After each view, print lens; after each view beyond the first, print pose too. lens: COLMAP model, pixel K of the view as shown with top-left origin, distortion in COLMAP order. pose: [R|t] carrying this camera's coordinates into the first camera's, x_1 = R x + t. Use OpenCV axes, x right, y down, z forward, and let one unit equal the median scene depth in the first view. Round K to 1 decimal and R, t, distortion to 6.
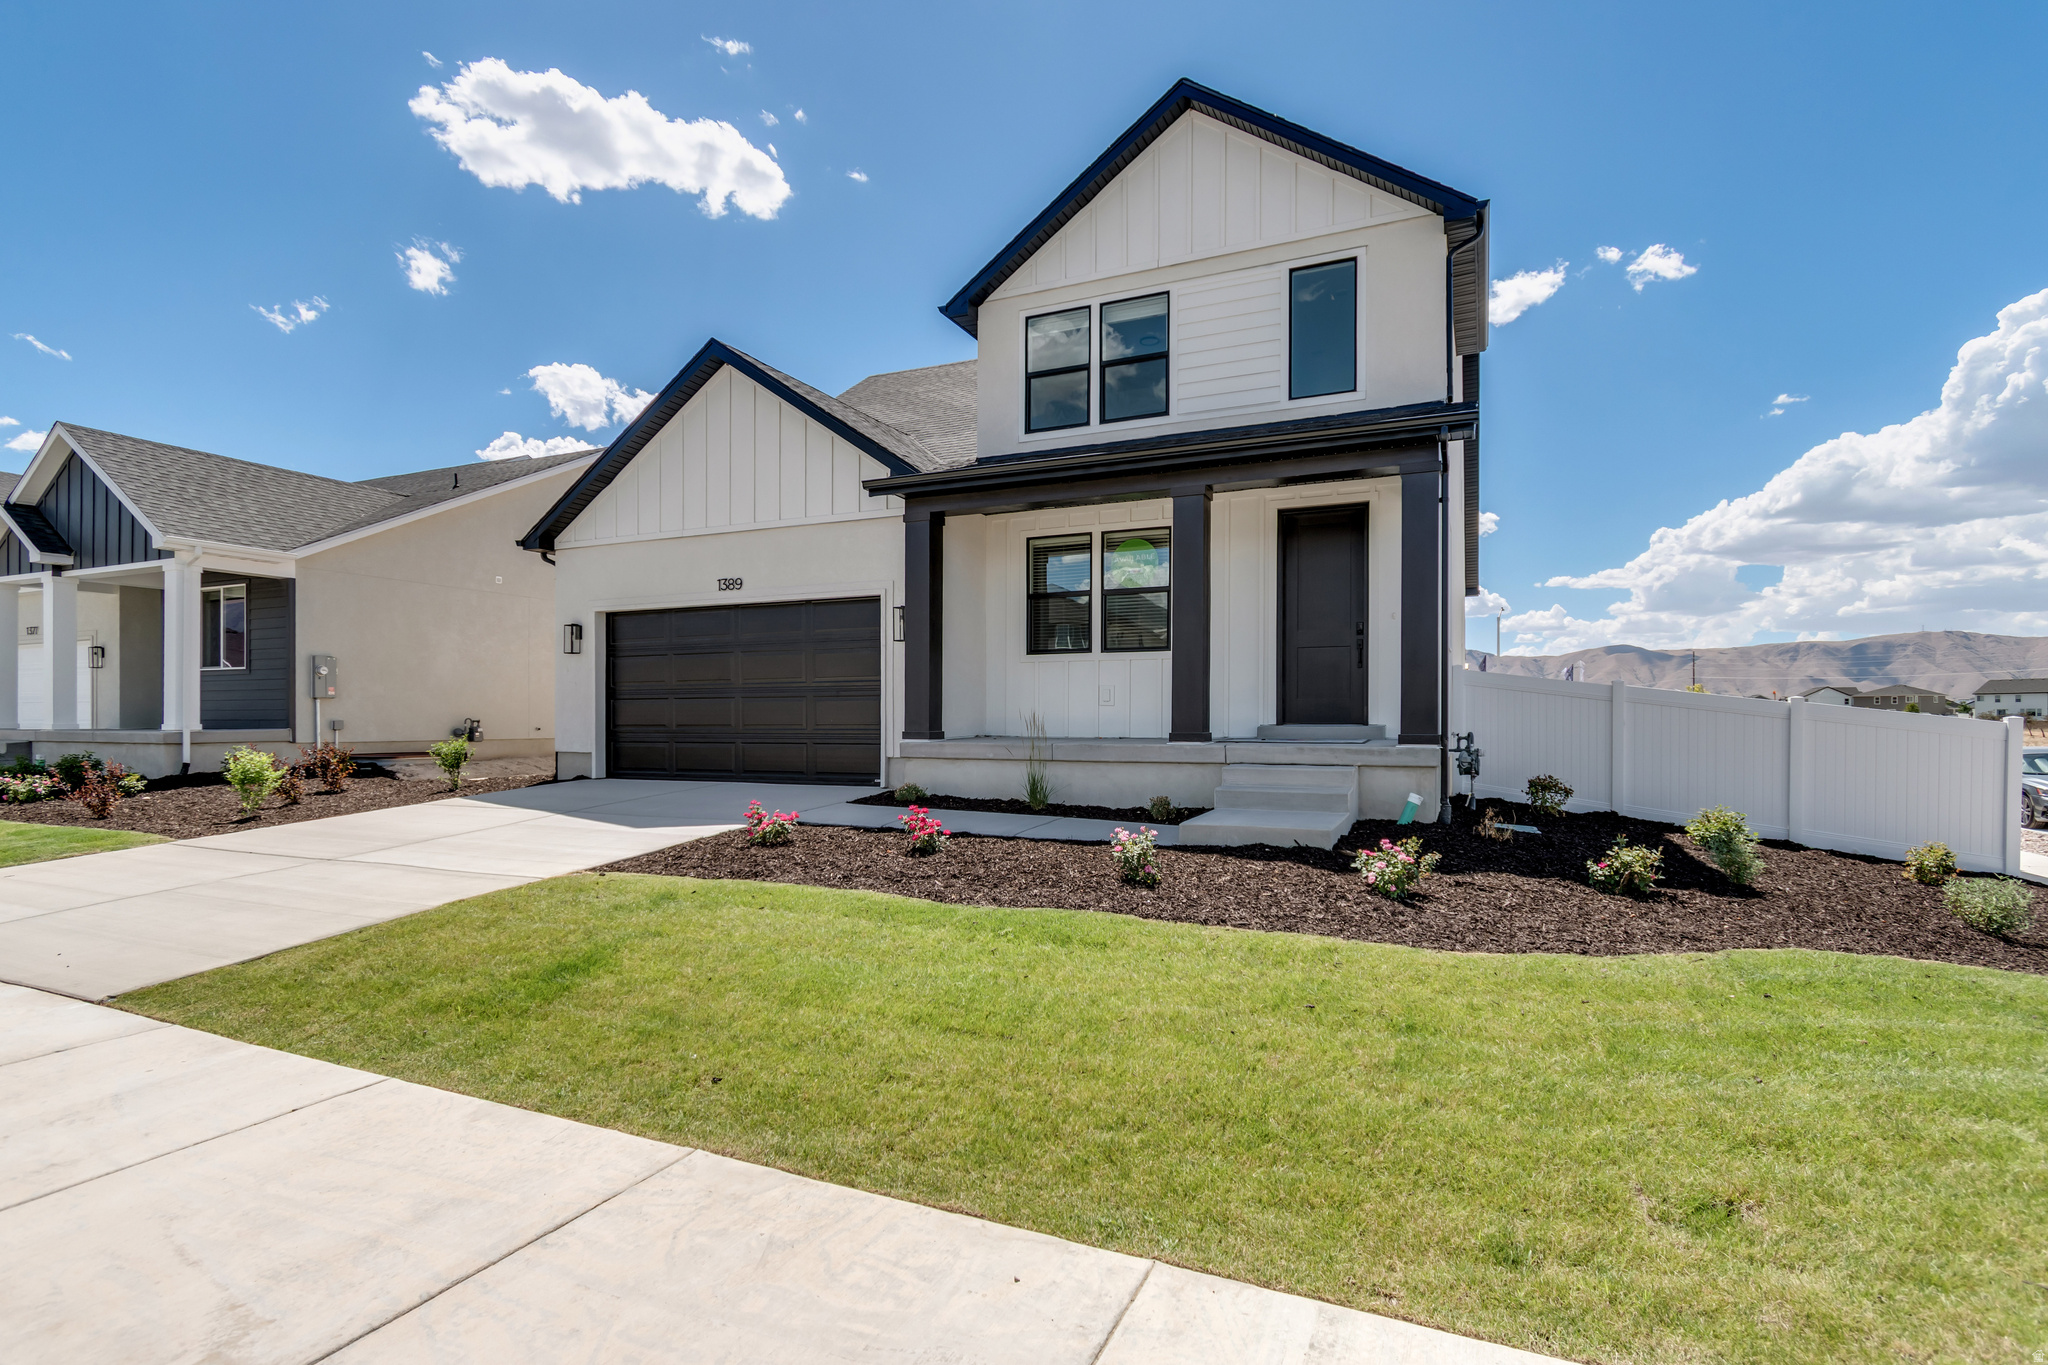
lens RADIAL K [[949.9, 0, 1027.0], [0, 949.9, 723.2], [0, 0, 1]] dist [0.003472, 0.000283]
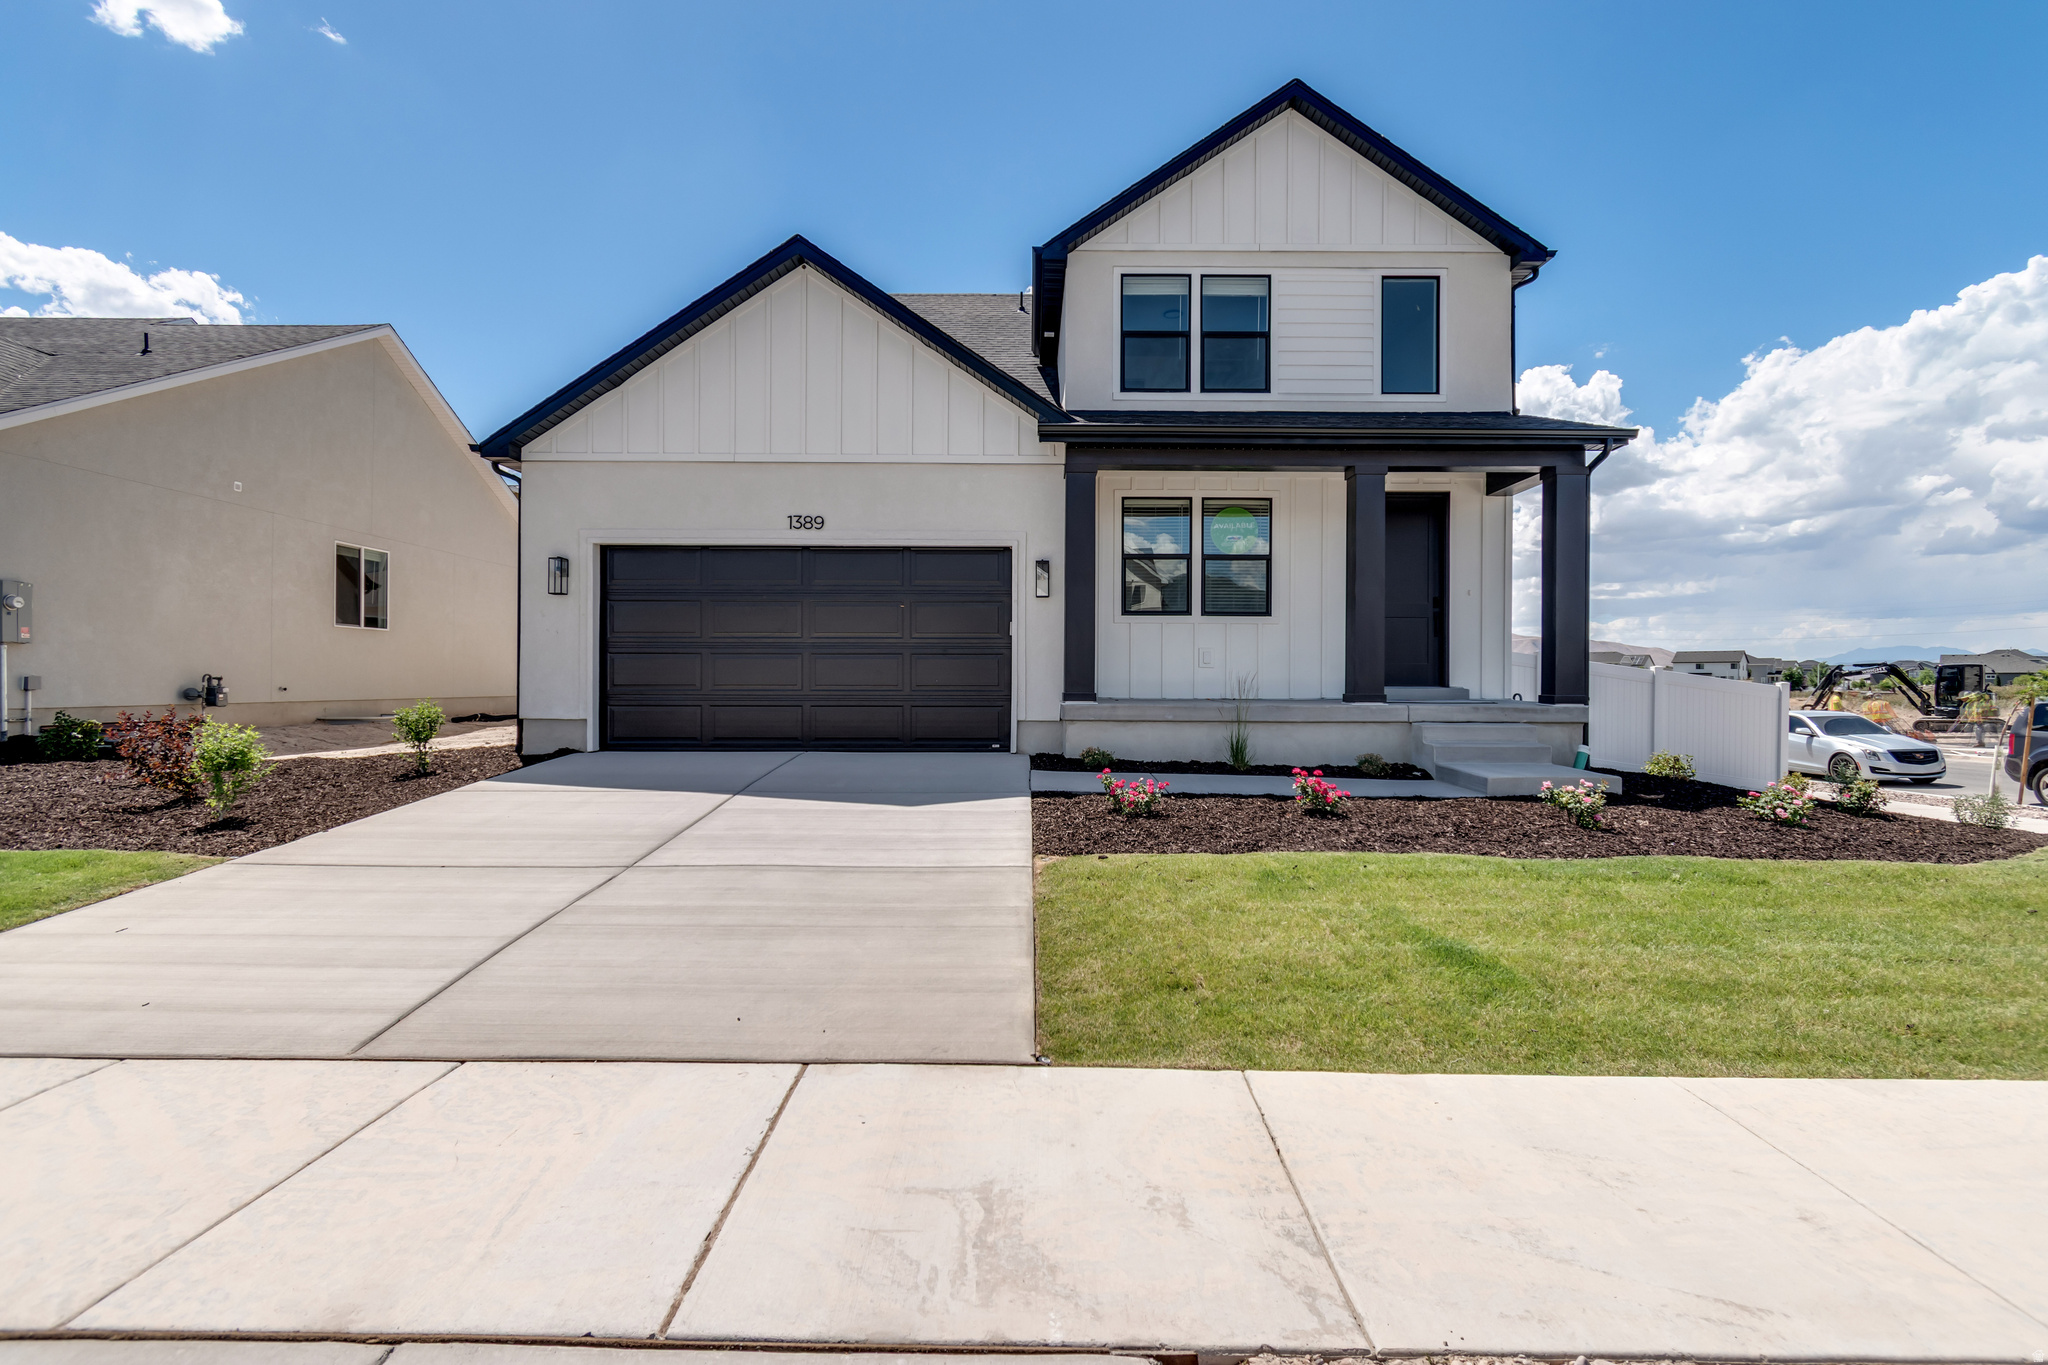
lens RADIAL K [[946.3, 0, 1024.0], [0, 946.3, 682.5], [0, 0, 1]] dist [0.000826, 0.000337]
pose [[0.916348, 0.003138, 0.400370, -0.506009], [-0.003238, 0.999995, -0.000425, -0.001128], [-0.400369, -0.000907, 0.916353, 0.142540]]
